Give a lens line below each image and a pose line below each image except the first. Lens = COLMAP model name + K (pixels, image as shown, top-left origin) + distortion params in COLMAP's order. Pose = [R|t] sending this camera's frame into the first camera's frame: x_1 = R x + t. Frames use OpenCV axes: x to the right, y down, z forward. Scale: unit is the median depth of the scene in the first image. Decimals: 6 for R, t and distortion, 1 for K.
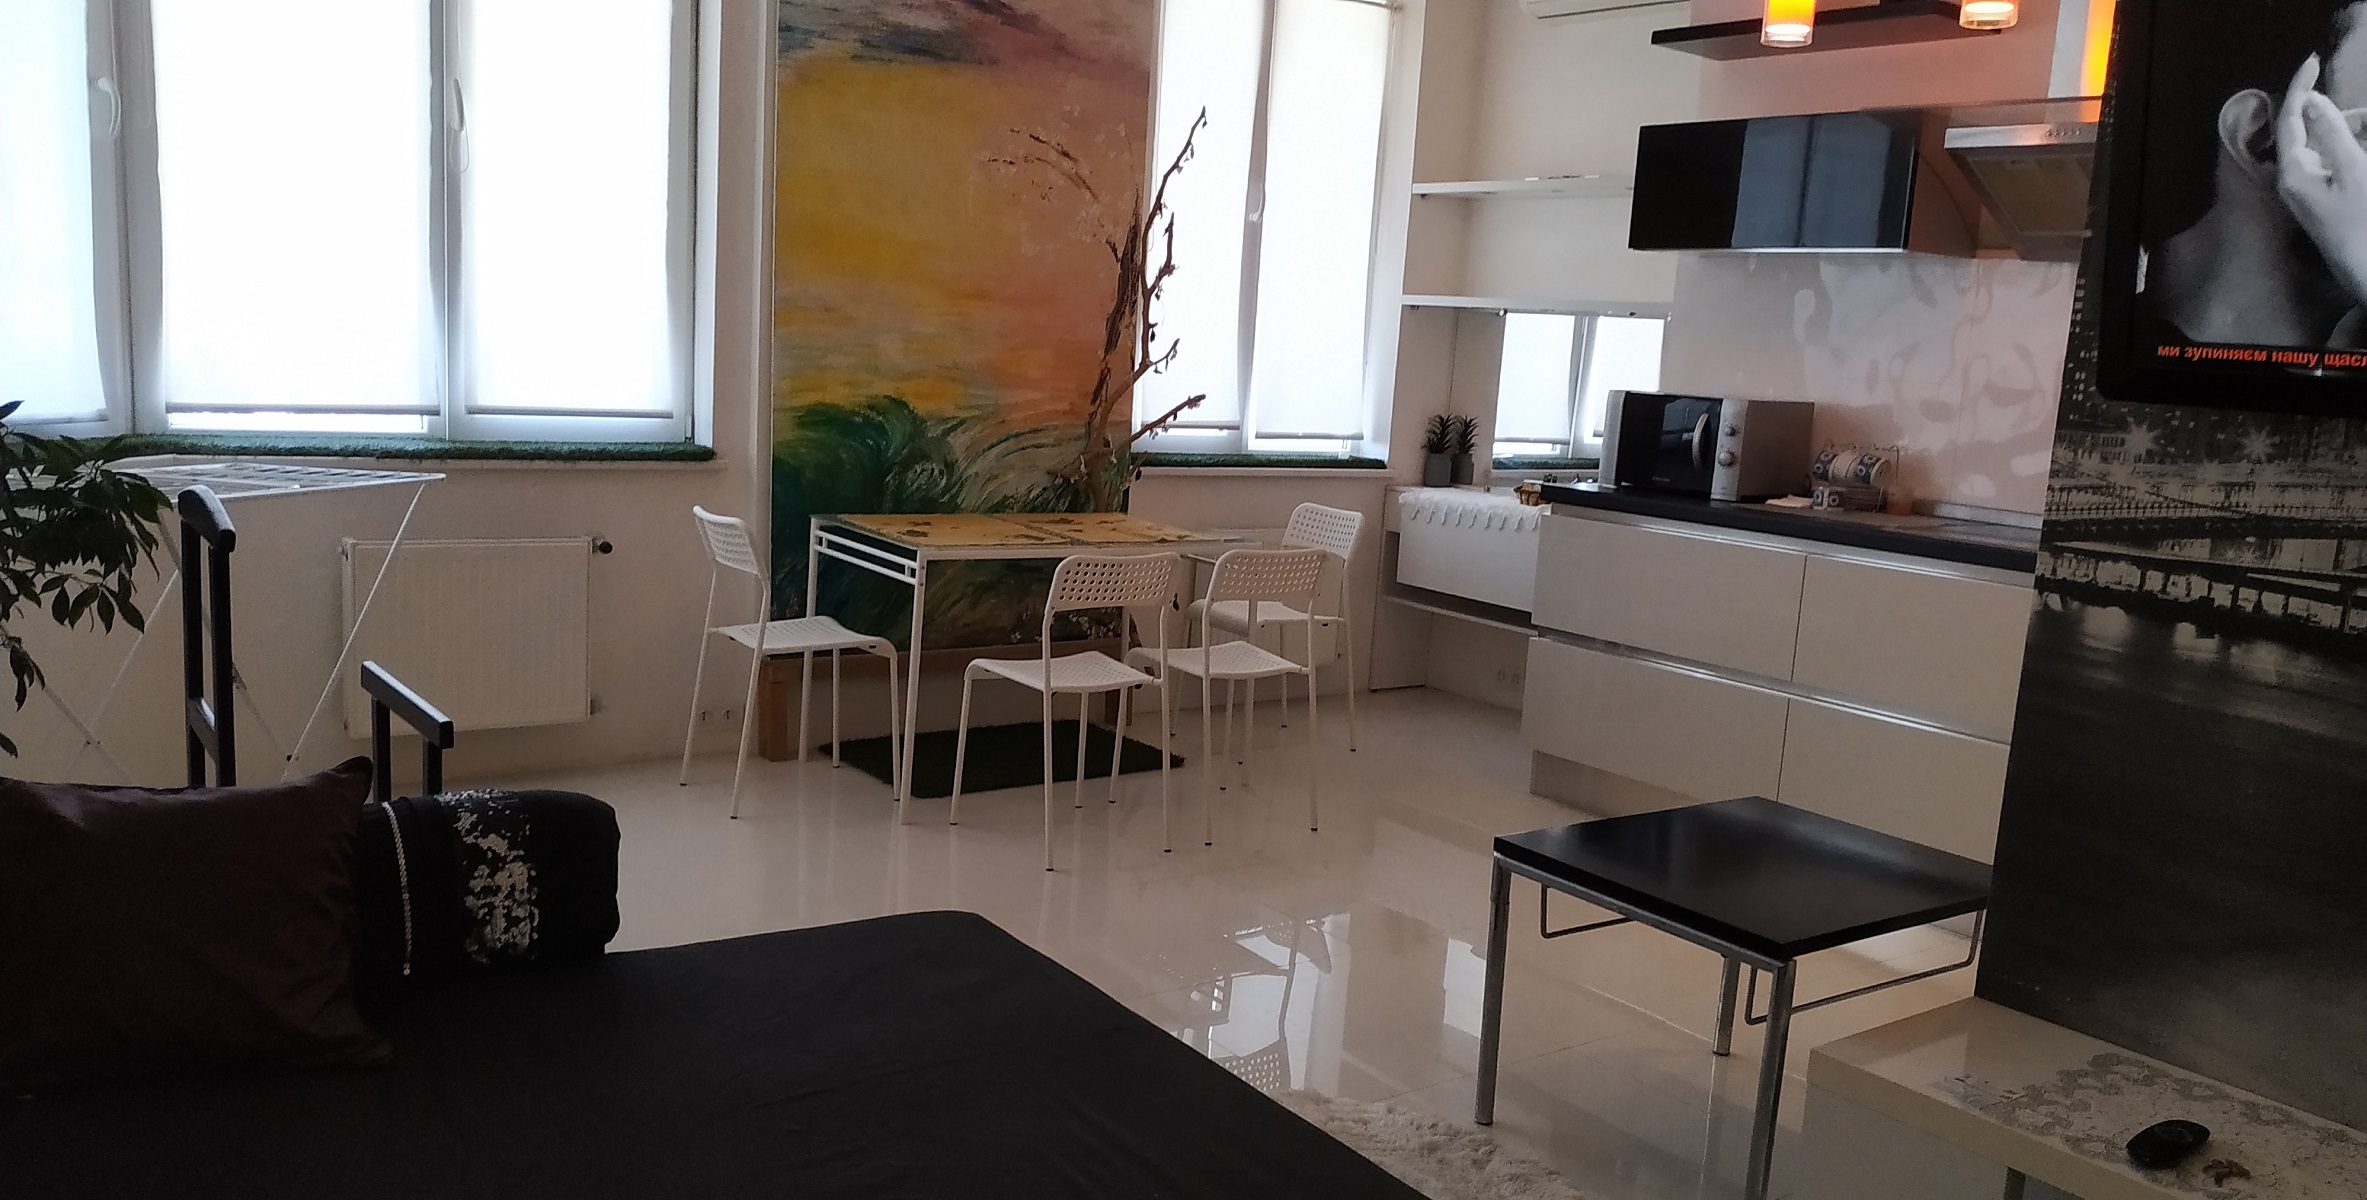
lens RADIAL K [[1783.8, 0, 1182.2], [0, 1783.8, 639.2], [0, 0, 1]] dist [-0.001600, -0.001097]
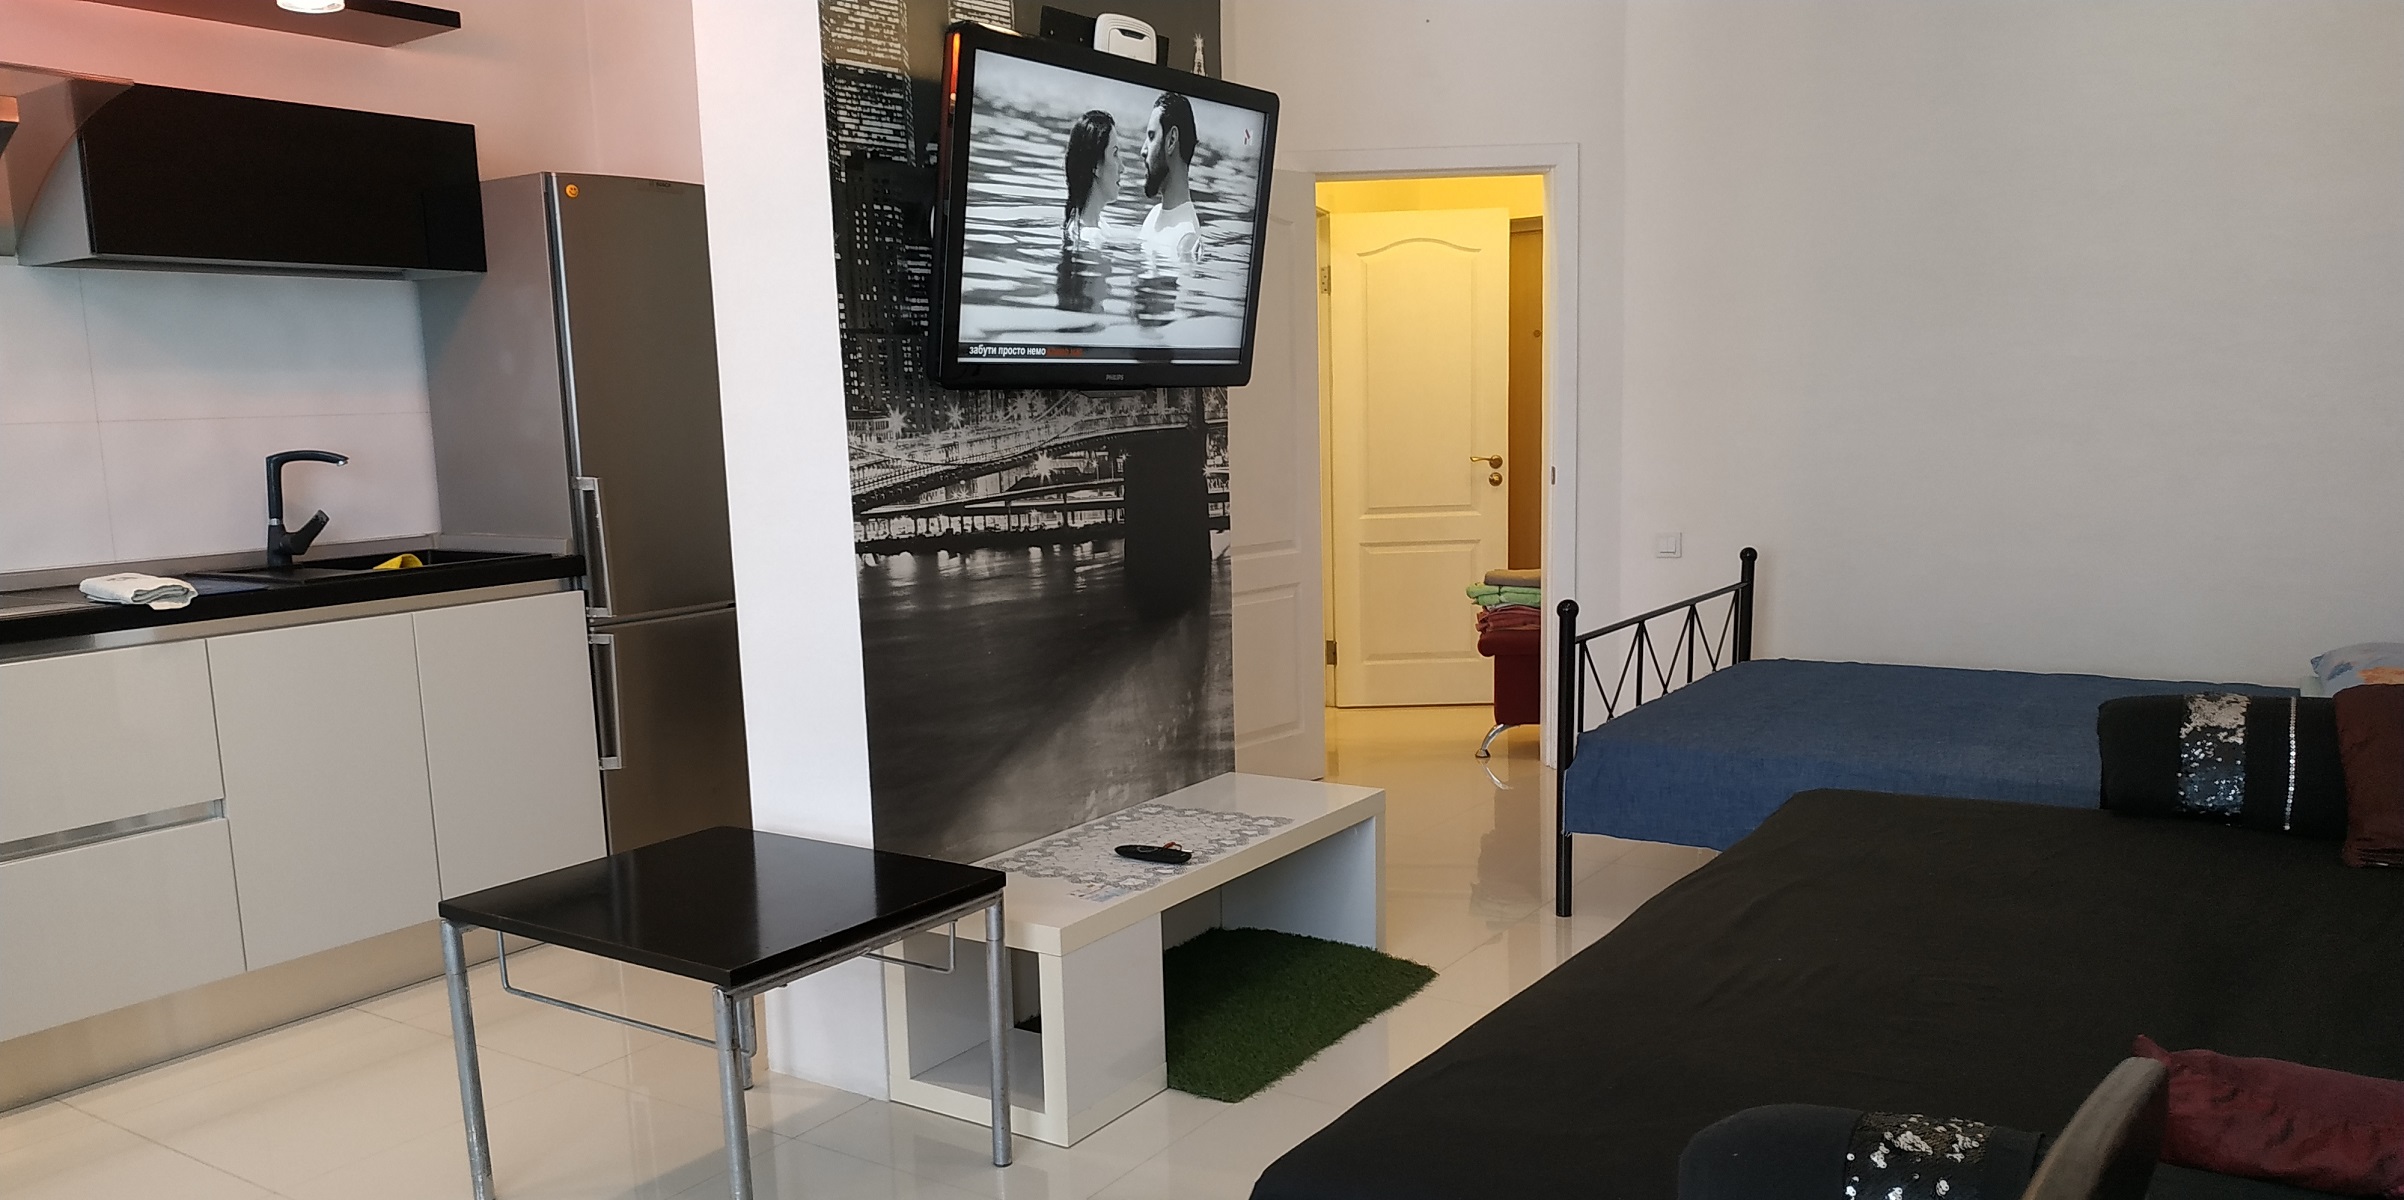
lens RADIAL K [[1710.9, 0, 1198.5], [0, 1710.9, 693.7], [0, 0, 1]] dist [0.070884, -0.107157]
pose [[-0.344947, -0.205685, 0.915809, -0.735247], [0.171549, 0.945445, 0.276956, -0.236750], [-0.922812, 0.252641, -0.290843, 1.231686]]
